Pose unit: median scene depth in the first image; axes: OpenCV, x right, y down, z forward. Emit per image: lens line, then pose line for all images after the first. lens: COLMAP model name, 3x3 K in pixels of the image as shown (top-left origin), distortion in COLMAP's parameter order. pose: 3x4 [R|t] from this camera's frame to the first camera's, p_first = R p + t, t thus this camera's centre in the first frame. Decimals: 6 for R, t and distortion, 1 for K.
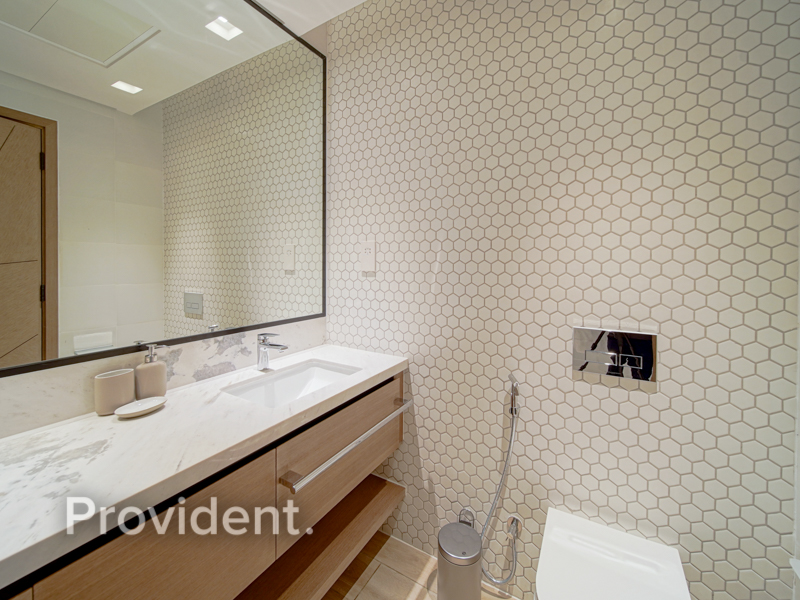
lens RADIAL K [[340.7, 0, 399.6], [0, 340.7, 268.2], [0, 0, 1]] dist [-0.000552, -0.000261]
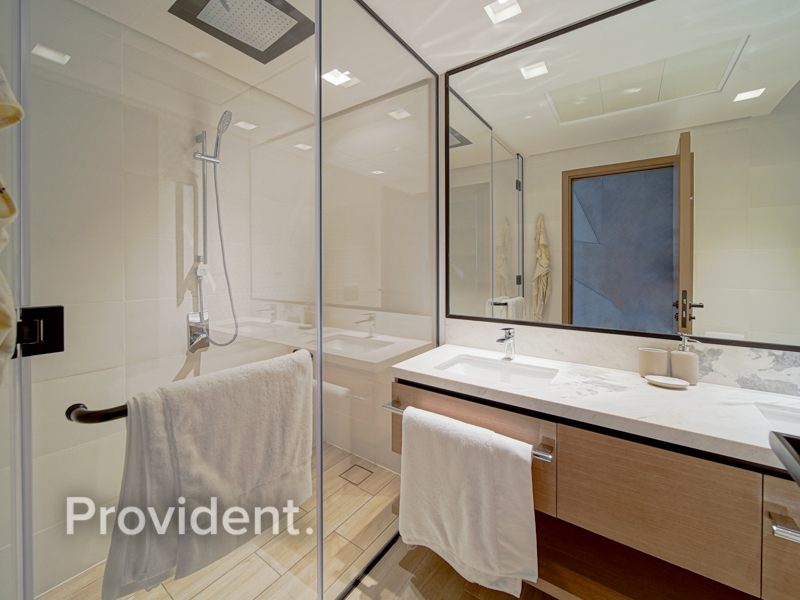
lens RADIAL K [[320.3, 0, 402.1], [0, 320.3, 300.0], [0, 0, 1]] dist [-0.000373, -0.000581]
pose [[-0.090160, 0.093778, -0.991502, 0.426042], [-0.010239, 0.995417, 0.095079, -0.002412], [0.995875, 0.018724, -0.088786, 0.095272]]
